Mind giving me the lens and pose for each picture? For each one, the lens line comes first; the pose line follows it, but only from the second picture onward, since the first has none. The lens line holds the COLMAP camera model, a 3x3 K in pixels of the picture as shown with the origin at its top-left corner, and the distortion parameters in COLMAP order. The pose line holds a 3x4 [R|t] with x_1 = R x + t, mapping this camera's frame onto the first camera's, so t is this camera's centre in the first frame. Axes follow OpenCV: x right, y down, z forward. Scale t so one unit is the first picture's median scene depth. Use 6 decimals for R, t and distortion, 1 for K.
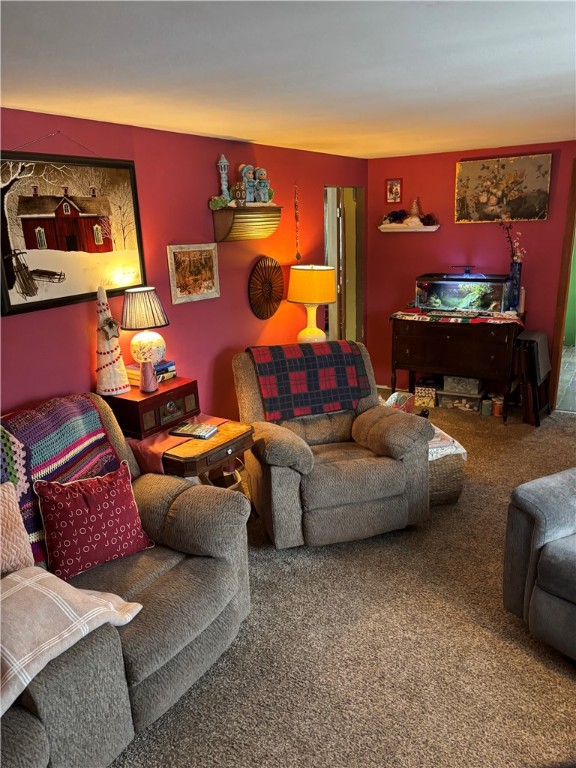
lens RADIAL K [[580.5, 0, 287.3], [0, 580.5, 386.4], [0, 0, 1]] dist [0.035569, -0.039514]
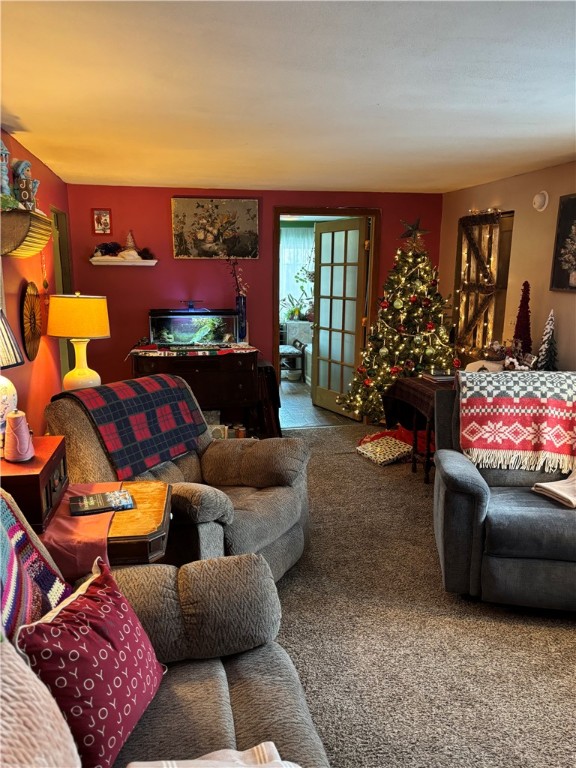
lens RADIAL K [[580.5, 0, 286.3], [0, 580.5, 386.9], [0, 0, 1]] dist [0.035569, -0.039514]
pose [[0.735790, -0.099911, 0.669799, -0.269423], [0.162587, 0.986191, -0.031500, -0.002525], [-0.657402, 0.132078, 0.741874, 0.178759]]
